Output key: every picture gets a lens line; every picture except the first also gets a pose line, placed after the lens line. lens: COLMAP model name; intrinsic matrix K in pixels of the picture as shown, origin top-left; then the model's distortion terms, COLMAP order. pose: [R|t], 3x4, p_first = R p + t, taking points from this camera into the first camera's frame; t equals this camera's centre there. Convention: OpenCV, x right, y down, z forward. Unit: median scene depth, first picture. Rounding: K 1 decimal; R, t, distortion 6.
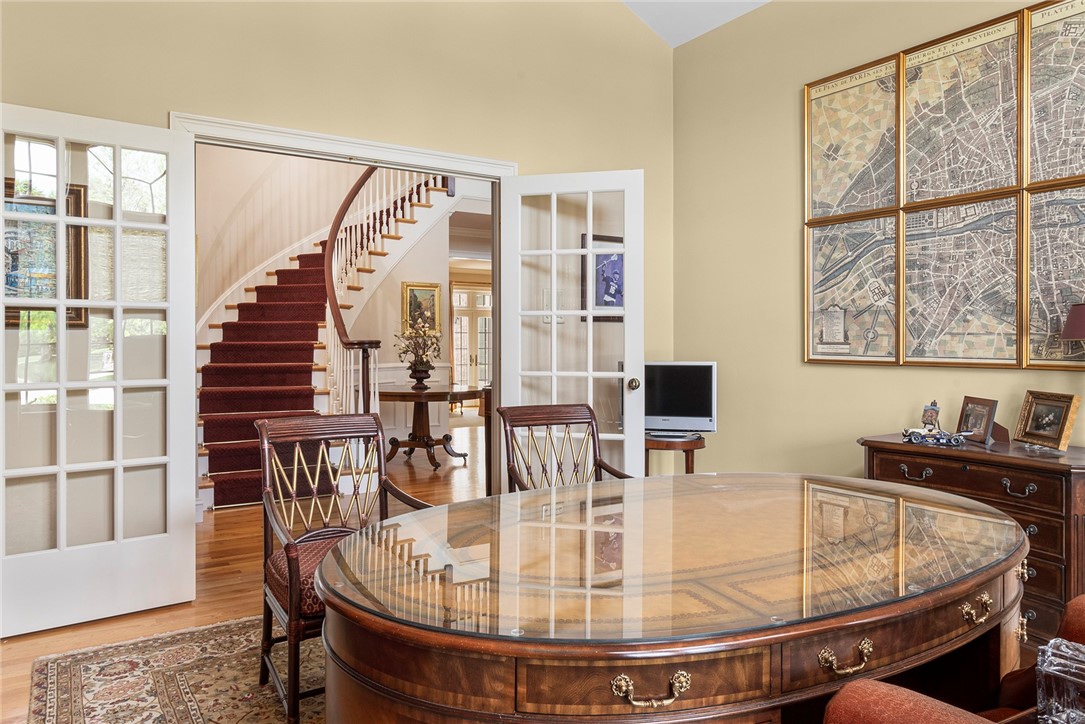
lens RADIAL K [[751.2, 0, 538.5], [0, 751.2, 361.9], [0, 0, 1]] dist [-0.000043, 0.000404]
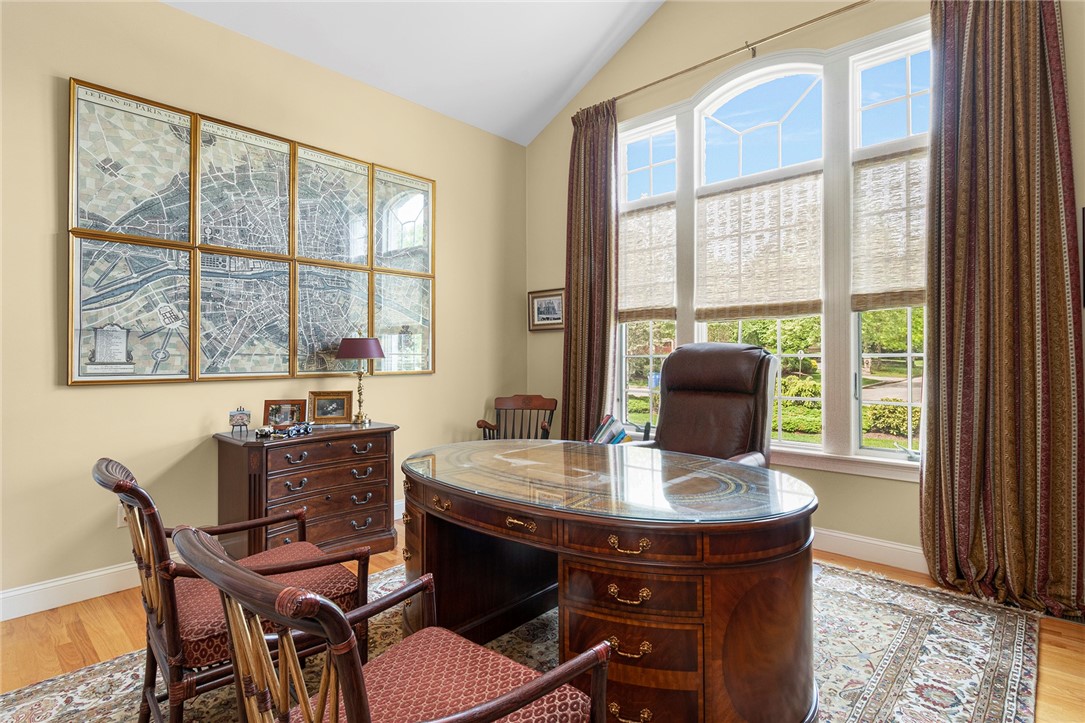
lens RADIAL K [[528.2, 0, 547.2], [0, 528.2, 362.8], [0, 0, 1]] dist [-0.002176, -0.001492]
pose [[-0.260251, -0.012114, 0.965465, -0.452529], [0.030244, 0.999328, 0.020692, -0.024720], [-0.965067, 0.034585, -0.259710, 0.692426]]
